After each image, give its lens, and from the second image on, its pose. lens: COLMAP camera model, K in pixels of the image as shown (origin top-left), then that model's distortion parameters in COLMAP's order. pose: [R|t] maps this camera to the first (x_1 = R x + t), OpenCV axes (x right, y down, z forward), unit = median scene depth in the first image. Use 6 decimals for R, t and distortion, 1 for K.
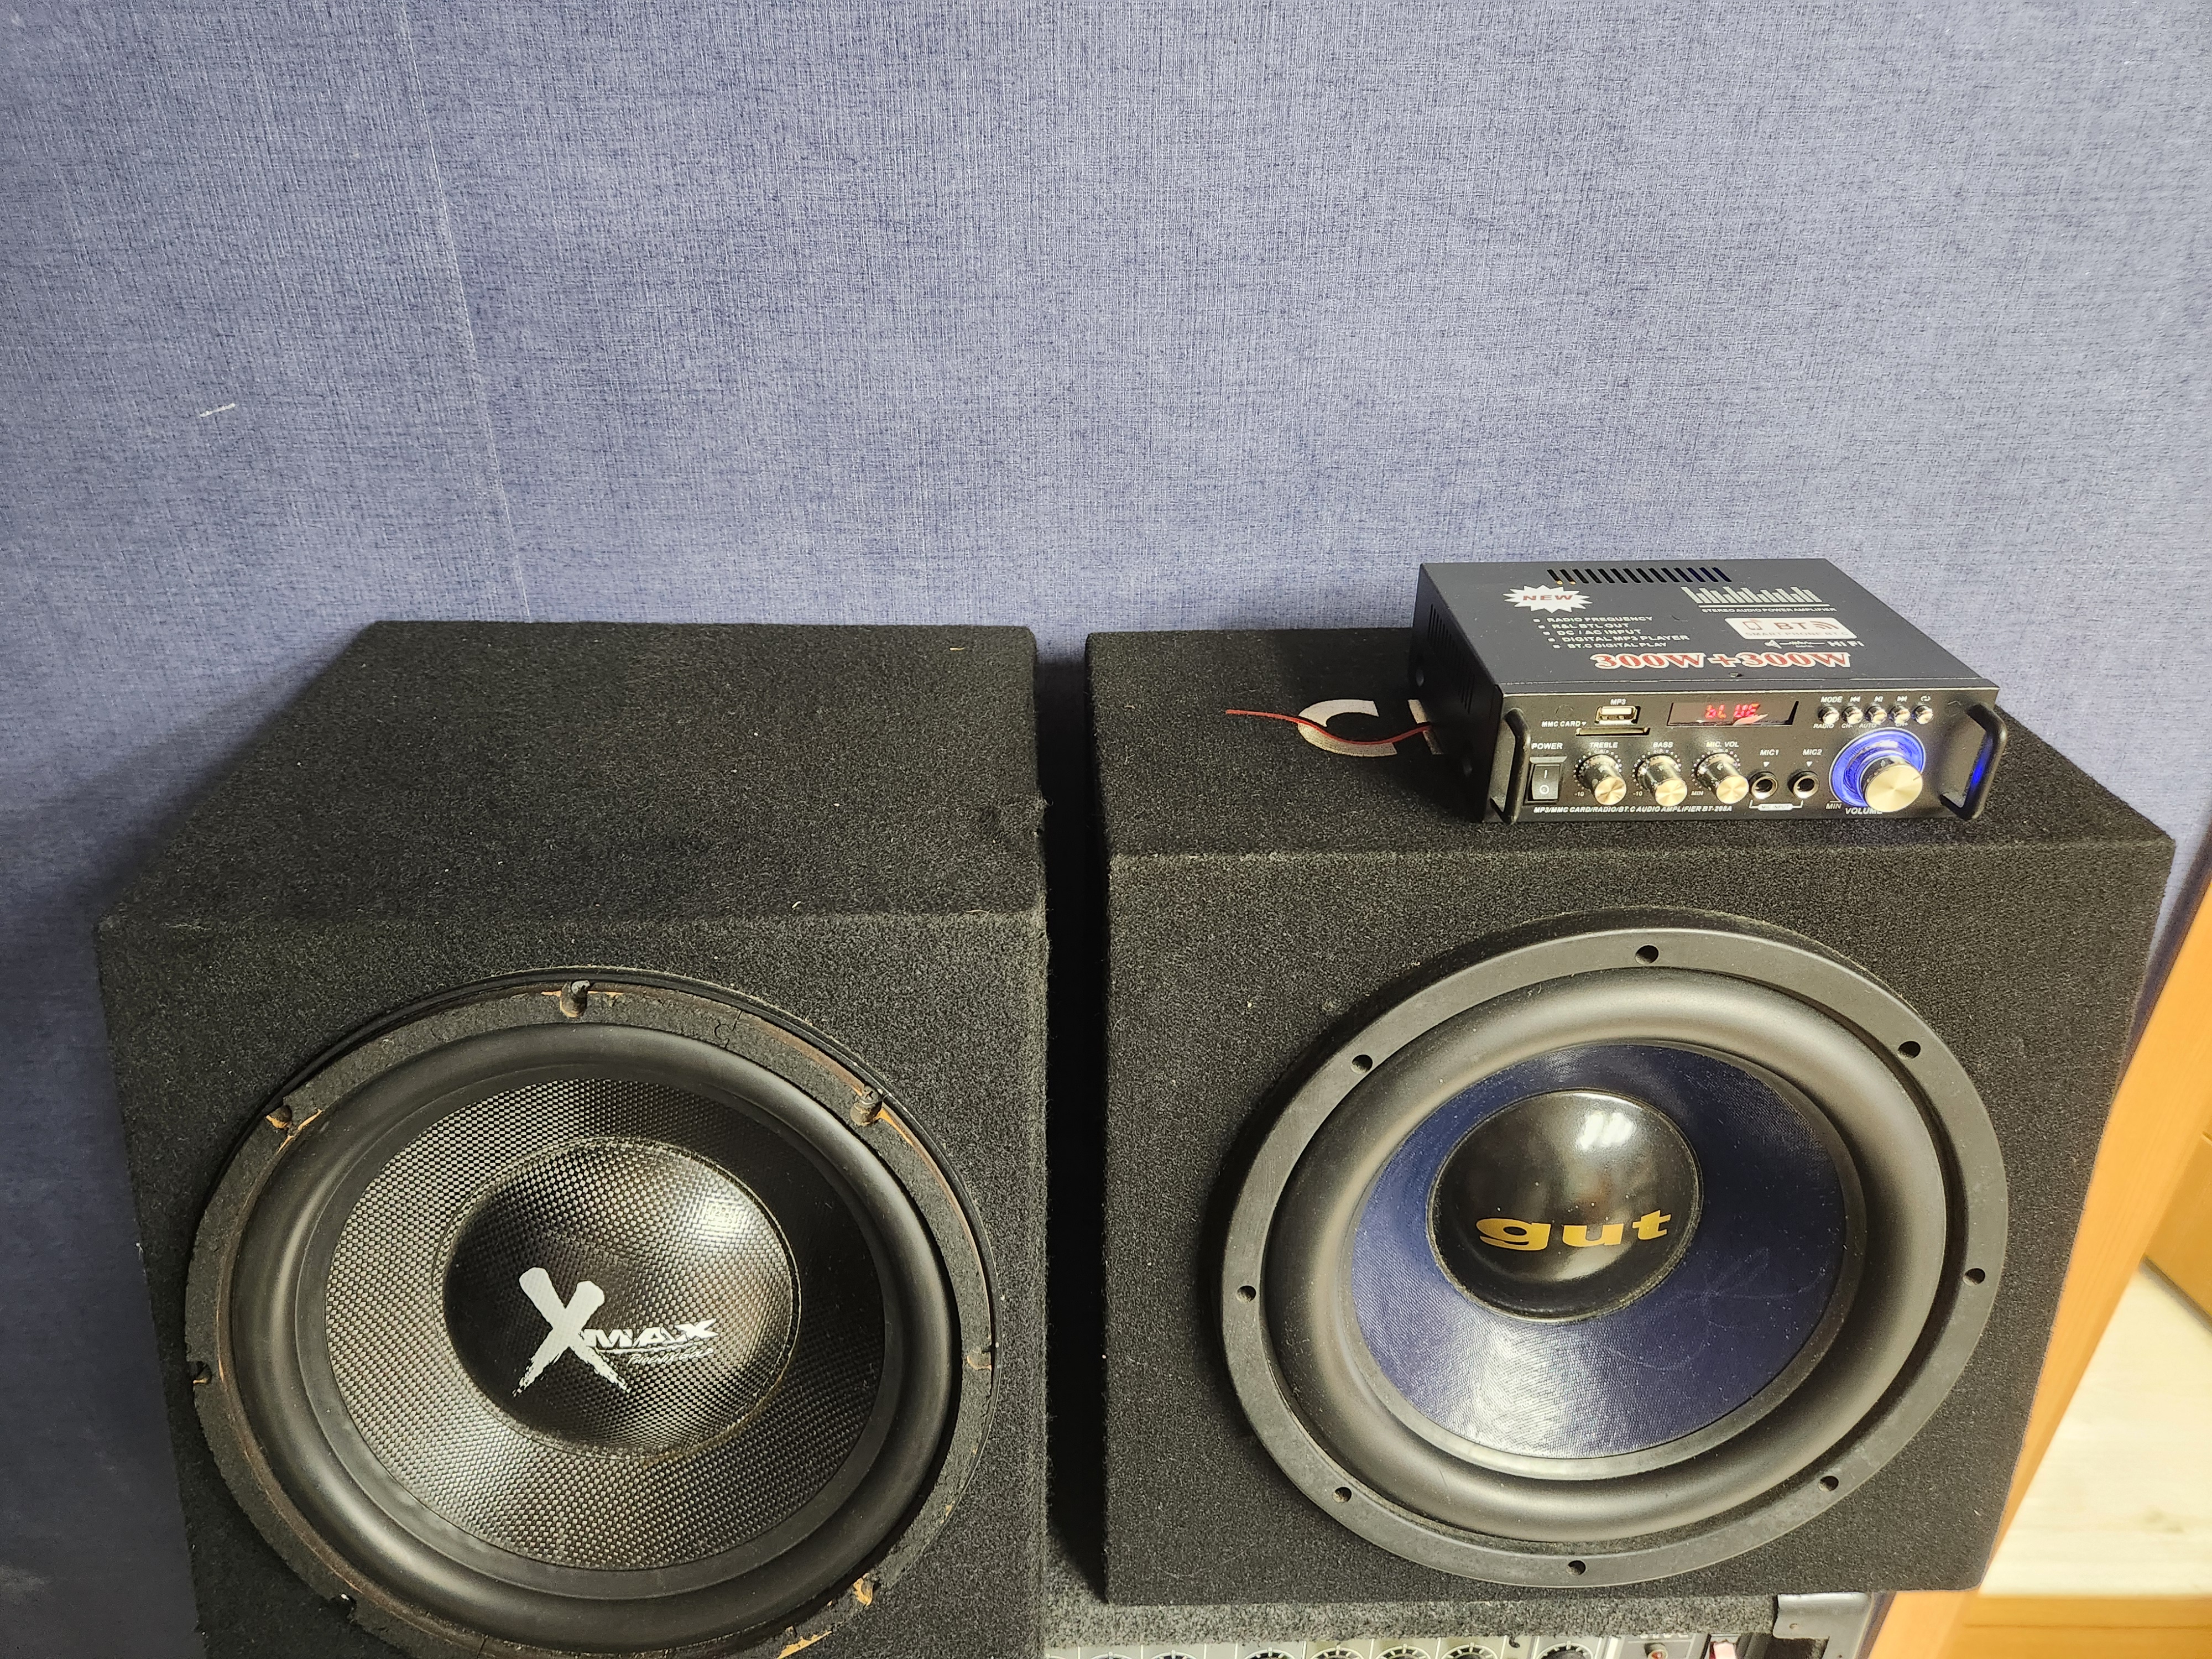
lens RADIAL K [[1493.1, 0, 1074.5], [0, 1493.1, 820.6], [0, 0, 1]] dist [0.063726, -0.061006]
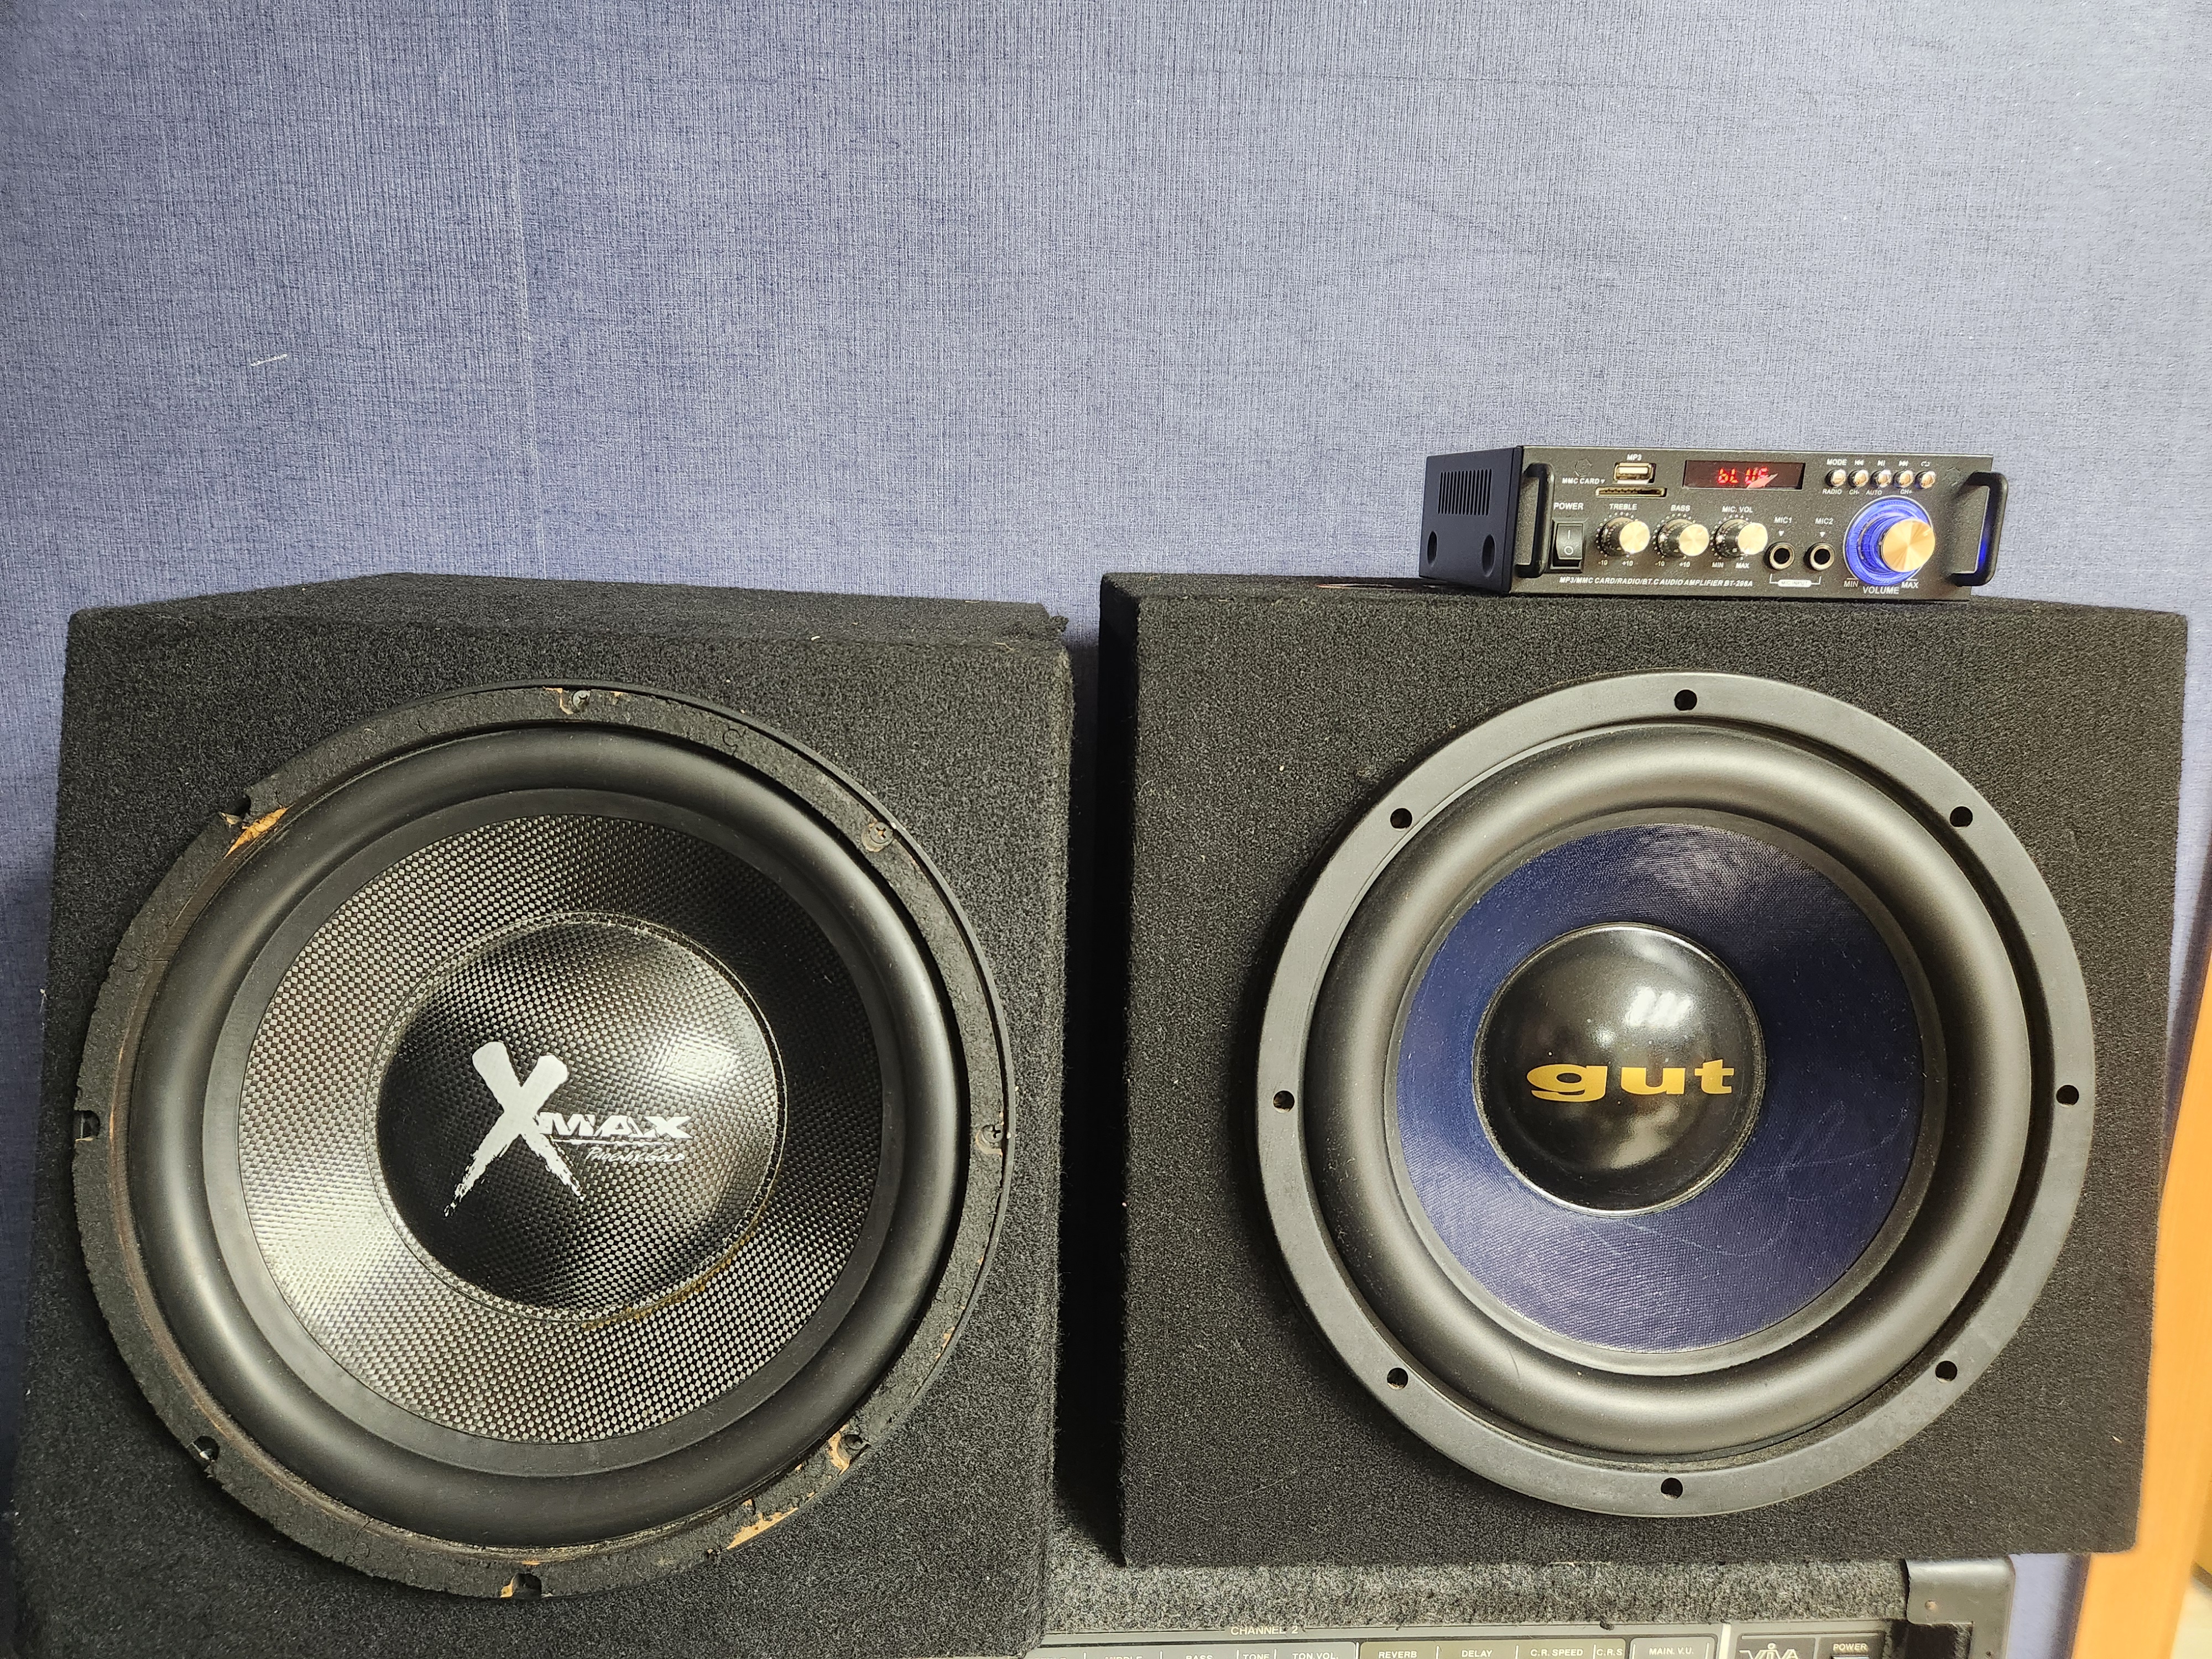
lens RADIAL K [[1489.9, 0, 1106.0], [0, 1489.9, 829.5], [0, 0, 1]] dist [0.068275, -0.066649]
pose [[0.999156, 0.018078, 0.036883, -0.025551], [-0.006548, 0.956553, -0.291484, 0.369925], [-0.040550, 0.290996, 0.955864, 0.083636]]
